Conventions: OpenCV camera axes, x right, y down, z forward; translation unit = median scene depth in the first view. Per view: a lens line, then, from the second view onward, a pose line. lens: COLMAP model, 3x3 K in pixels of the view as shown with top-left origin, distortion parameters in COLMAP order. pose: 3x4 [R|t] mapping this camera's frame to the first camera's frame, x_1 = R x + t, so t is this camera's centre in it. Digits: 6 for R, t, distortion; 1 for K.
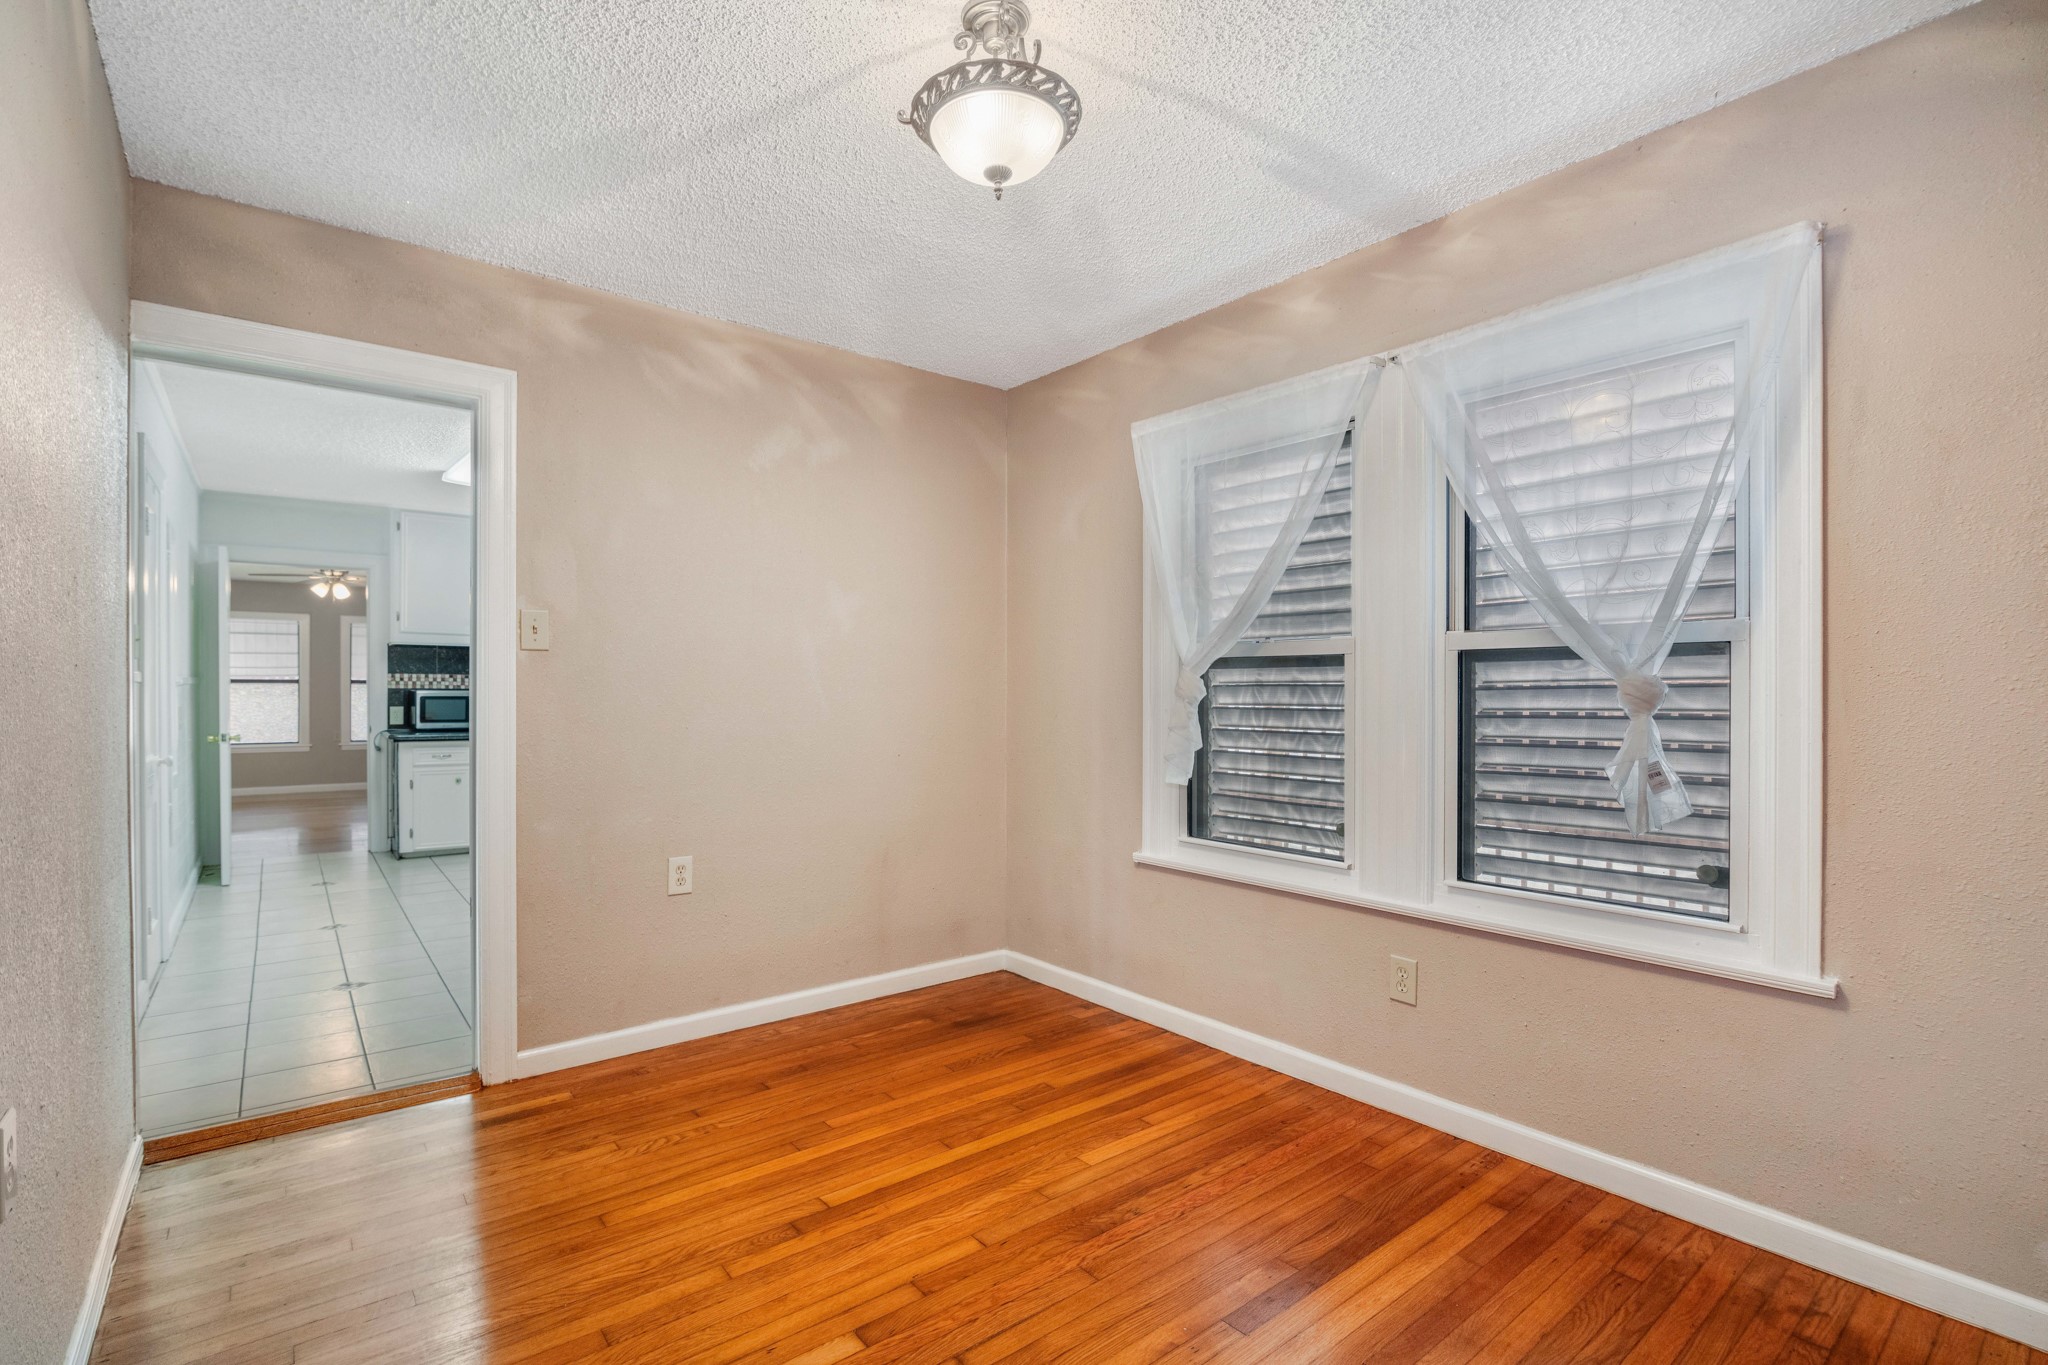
lens RADIAL K [[975.6, 0, 1090.6], [0, 975.6, 685.5], [0, 0, 1]] dist [-0.020134, -0.000075]
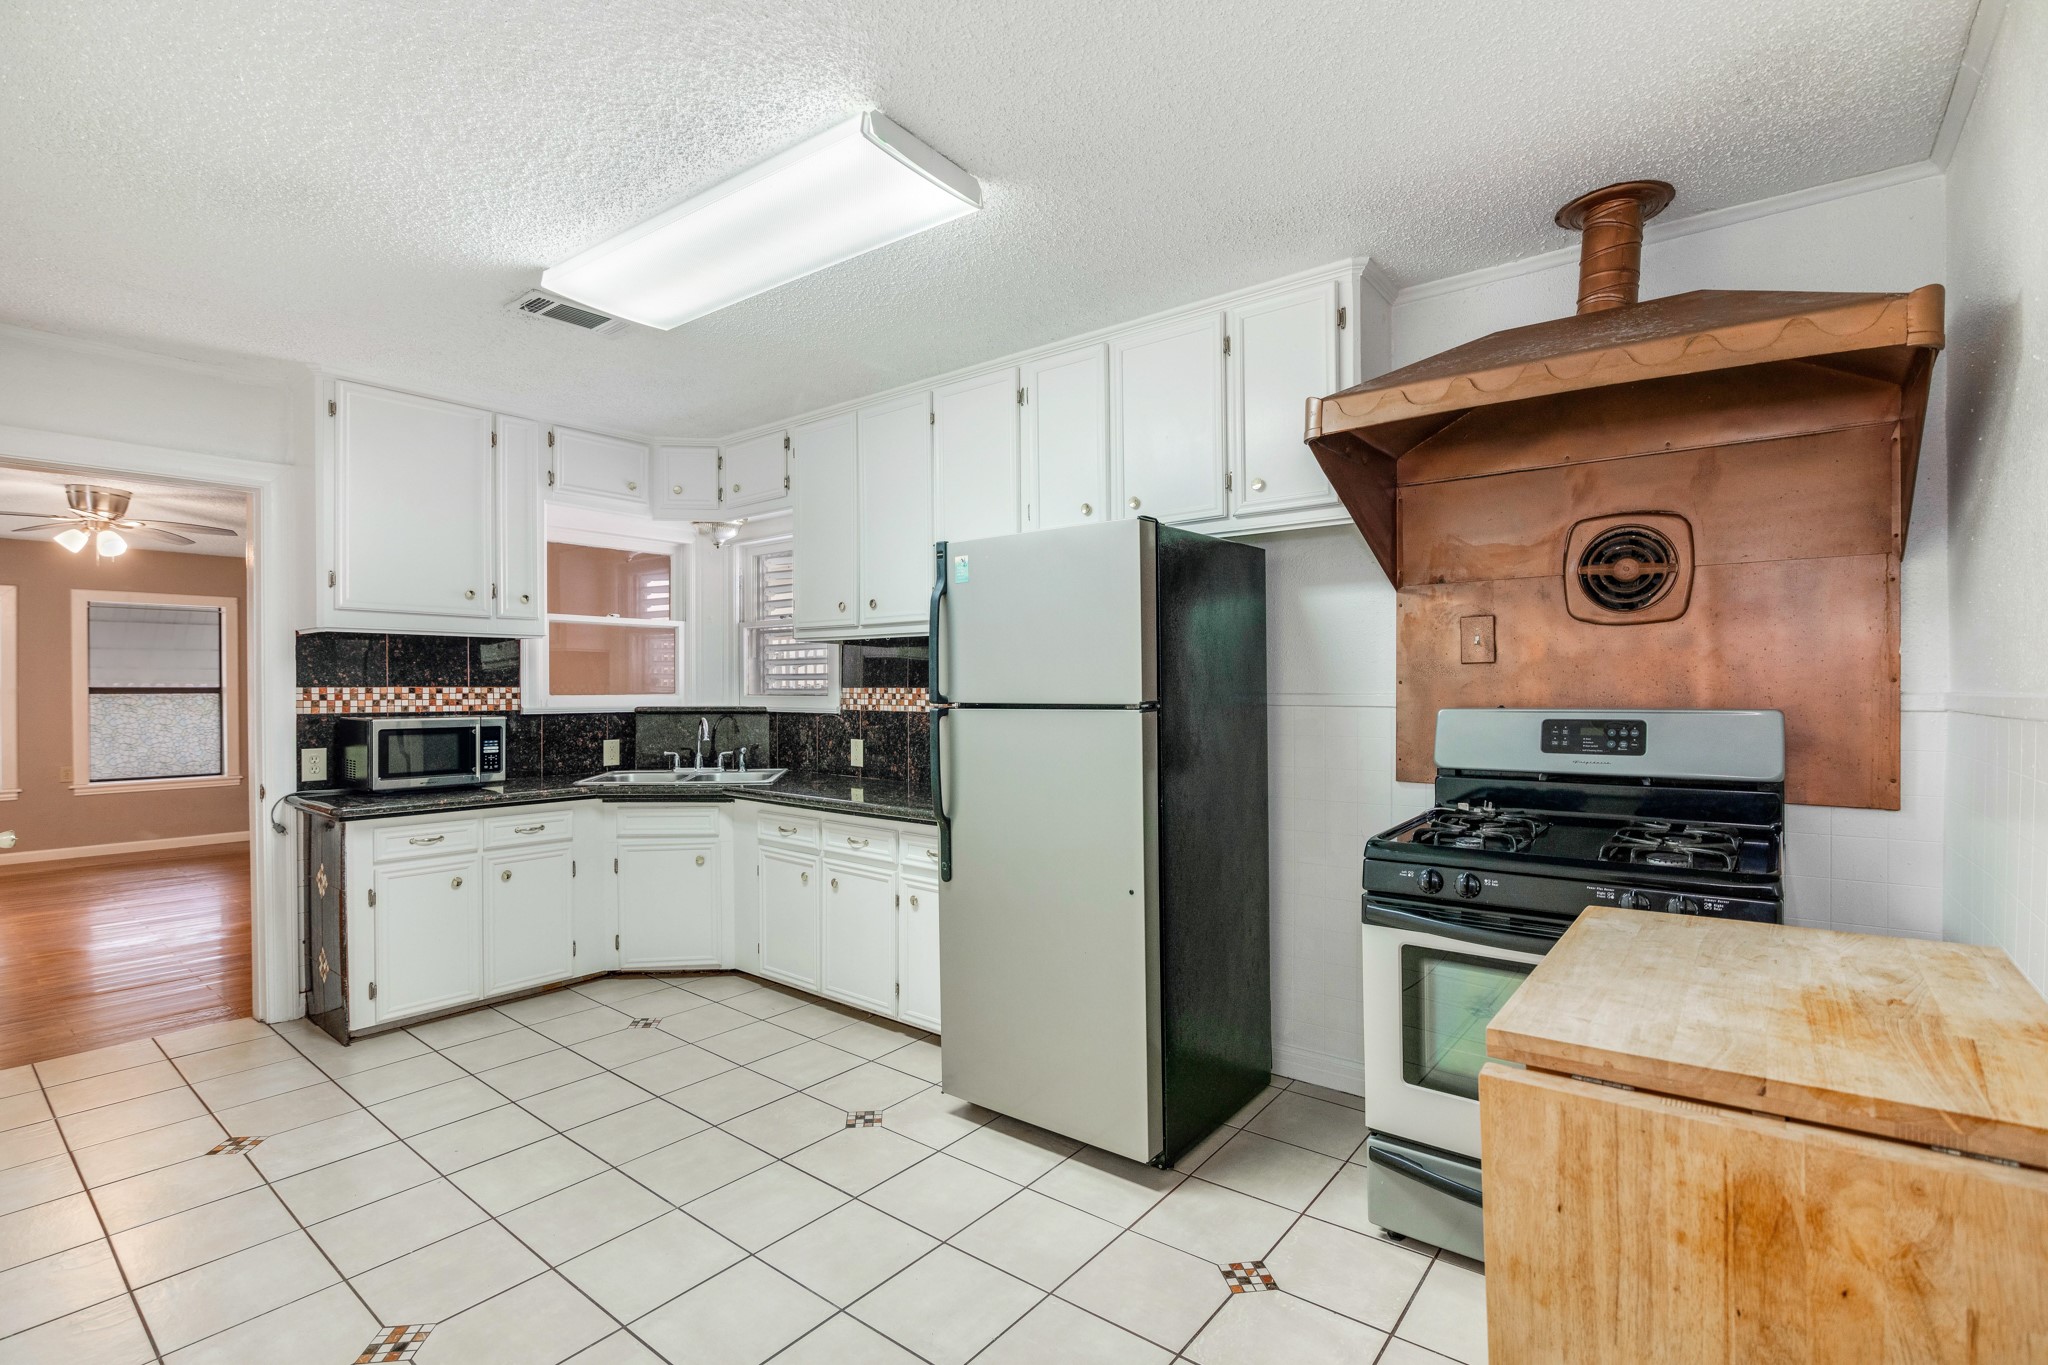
lens RADIAL K [[975.6, 0, 1090.6], [0, 975.6, 685.5], [0, 0, 1]] dist [-0.020134, -0.000075]
pose [[0.976888, -0.006083, 0.213667, -0.412273], [0.004642, 0.999963, 0.007243, -0.015094], [-0.213703, -0.006084, 0.976880, 0.385529]]
